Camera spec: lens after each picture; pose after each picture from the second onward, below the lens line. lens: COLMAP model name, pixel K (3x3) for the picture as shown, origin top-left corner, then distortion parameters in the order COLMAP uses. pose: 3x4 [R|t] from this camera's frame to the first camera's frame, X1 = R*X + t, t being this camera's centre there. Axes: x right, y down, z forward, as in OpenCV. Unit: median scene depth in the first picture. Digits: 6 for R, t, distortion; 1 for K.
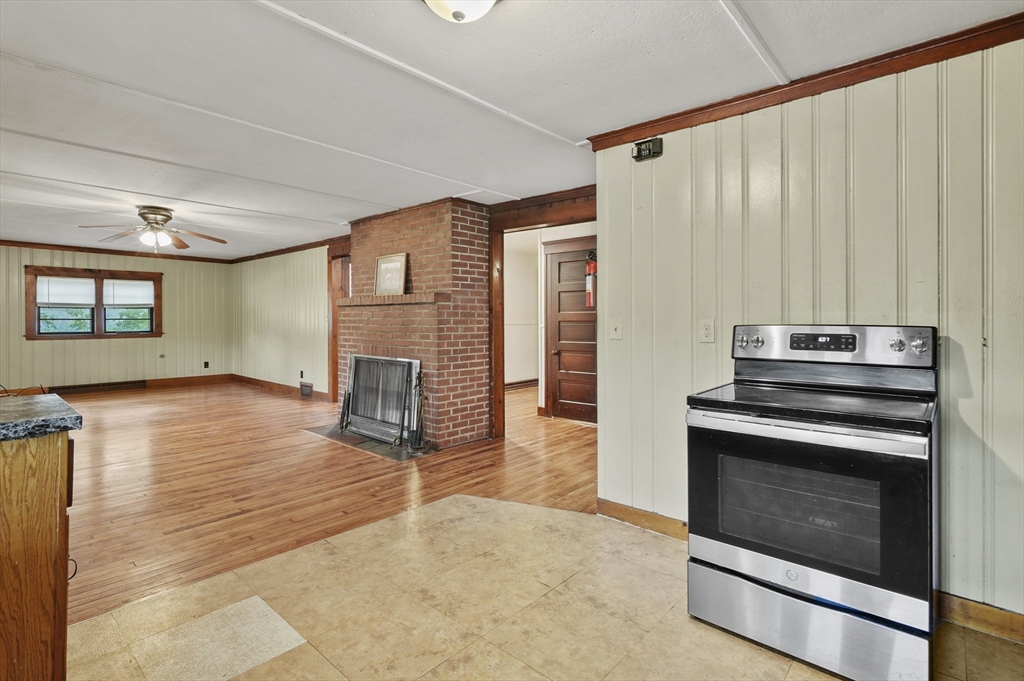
lens RADIAL K [[498.4, 0, 509.8], [0, 498.4, 317.6], [0, 0, 1]] dist [0.009079, -0.003855]
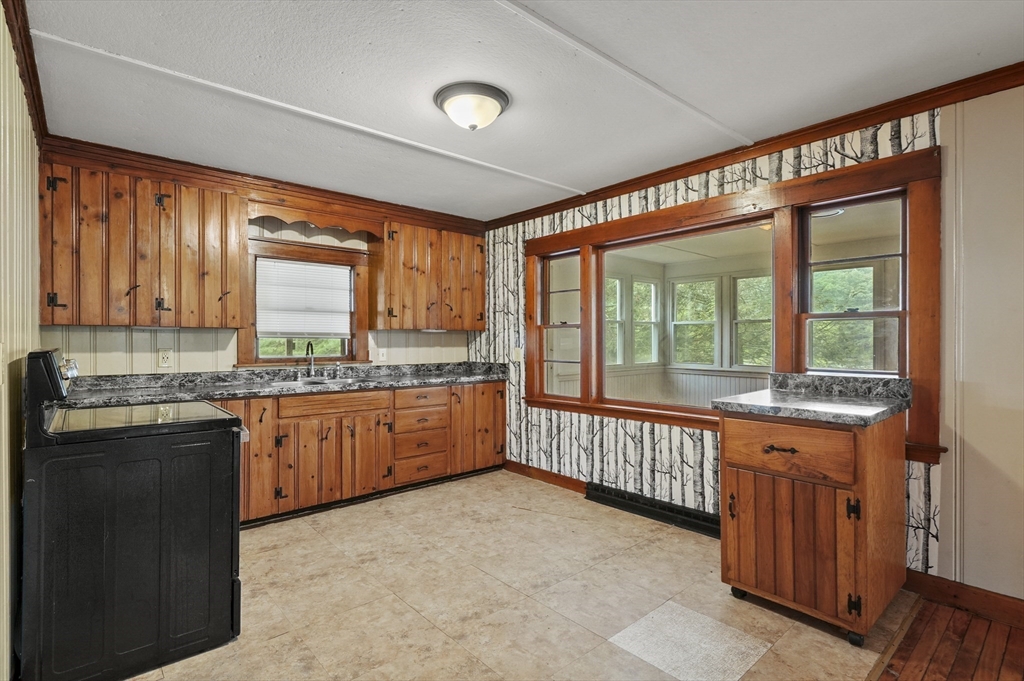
lens RADIAL K [[498.4, 0, 505.5], [0, 498.4, 336.4], [0, 0, 1]] dist [0.009079, -0.003855]
pose [[-0.990003, 0.003620, 0.141001, -0.215659], [0.002536, 0.999966, -0.007869, 0.001535], [-0.141025, -0.007433, -0.989978, 1.317474]]
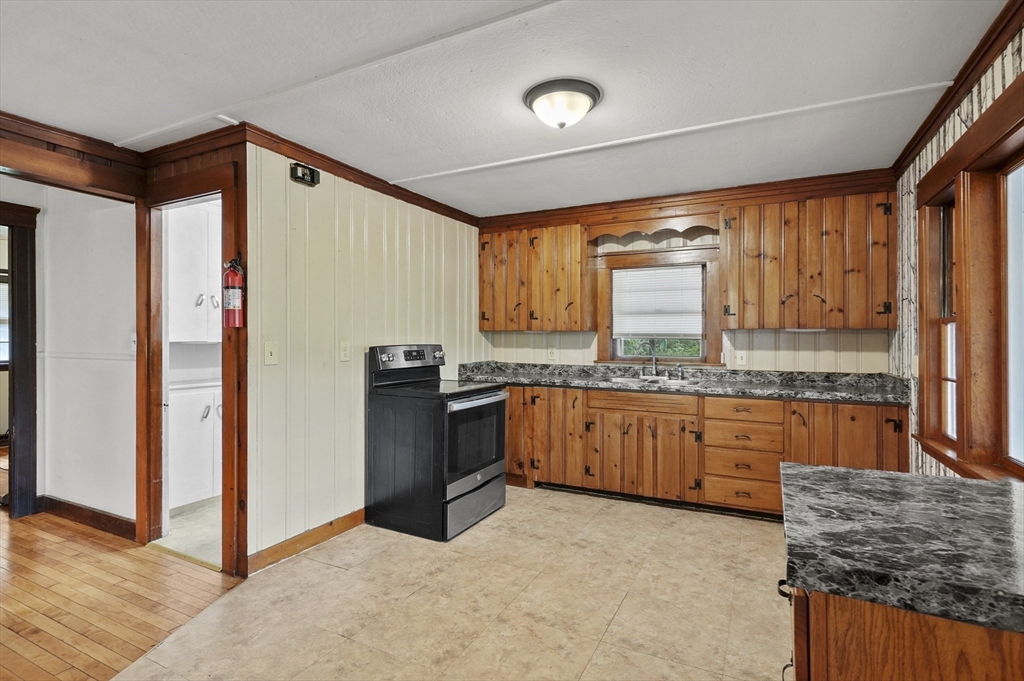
lens RADIAL K [[498.4, 0, 504.4], [0, 498.4, 333.8], [0, 0, 1]] dist [0.009079, -0.003855]
pose [[-0.241600, 0.009106, 0.970333, -0.773931], [-0.003223, 0.999943, -0.010186, -0.004913], [-0.970371, -0.005588, -0.241557, 0.819622]]
